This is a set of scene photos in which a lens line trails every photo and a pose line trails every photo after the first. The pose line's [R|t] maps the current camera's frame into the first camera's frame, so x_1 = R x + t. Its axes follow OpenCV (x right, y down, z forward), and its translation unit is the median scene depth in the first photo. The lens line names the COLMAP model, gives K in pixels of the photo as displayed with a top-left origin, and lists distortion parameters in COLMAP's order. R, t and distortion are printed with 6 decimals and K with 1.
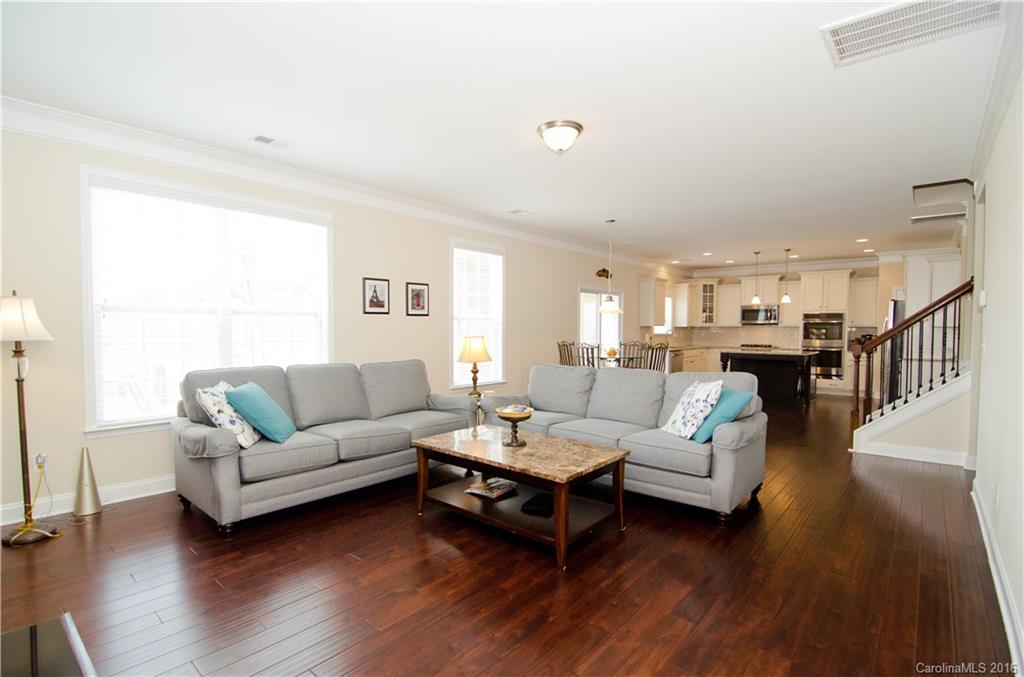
lens RADIAL K [[496.5, 0, 511.6], [0, 496.5, 345.0], [0, 0, 1]] dist [-0.015332, -0.006003]
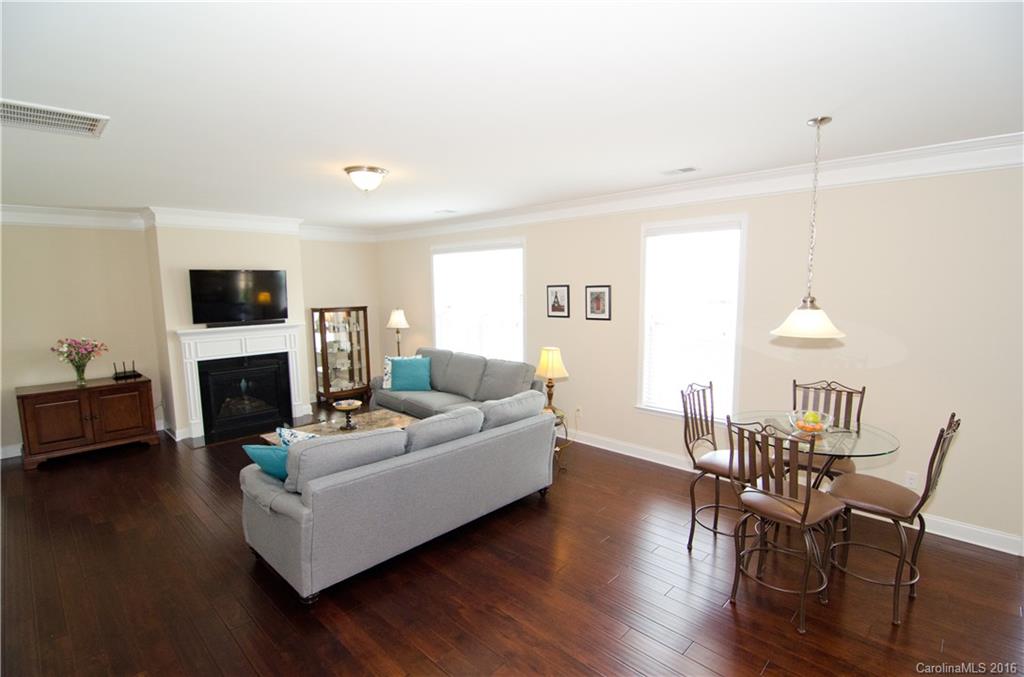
lens RADIAL K [[496.5, 0, 513.2], [0, 496.5, 346.4], [0, 0, 1]] dist [-0.015332, -0.006003]
pose [[-0.072681, 0.122450, -0.989810, 0.852521], [-0.018631, 0.992095, 0.124101, -0.136061], [0.997181, 0.027461, -0.069825, 0.994806]]
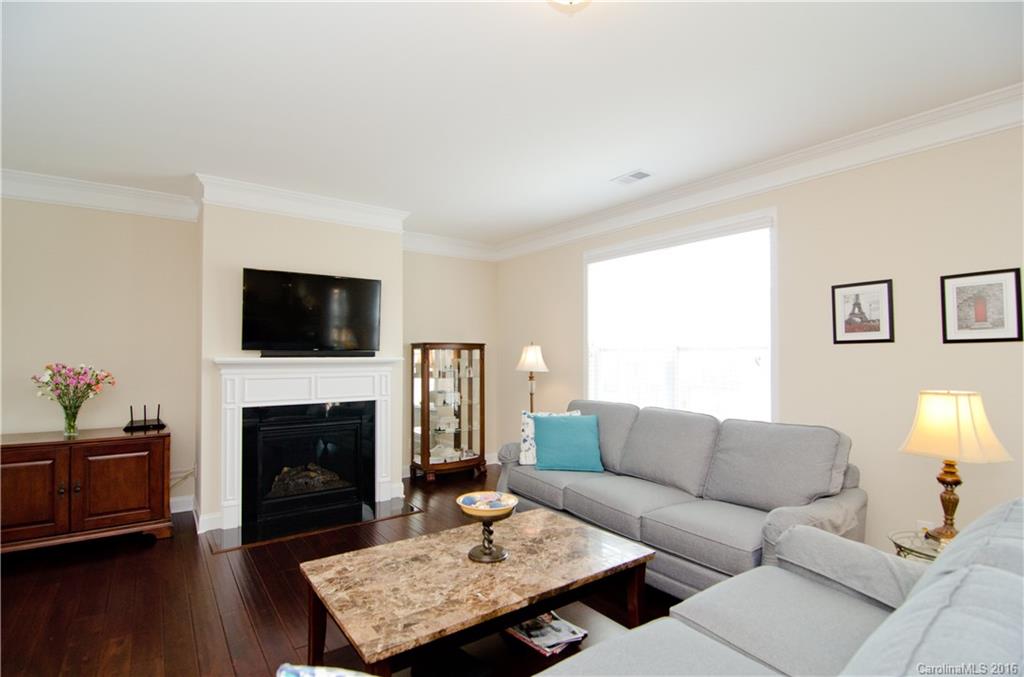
lens RADIAL K [[496.5, 0, 507.3], [0, 496.5, 344.0], [0, 0, 1]] dist [-0.015332, -0.006003]
pose [[-0.248562, -0.023770, -0.968324, 0.397201], [-0.028793, 0.999438, -0.017143, -0.040122], [0.968188, 0.023620, -0.249107, 0.752119]]
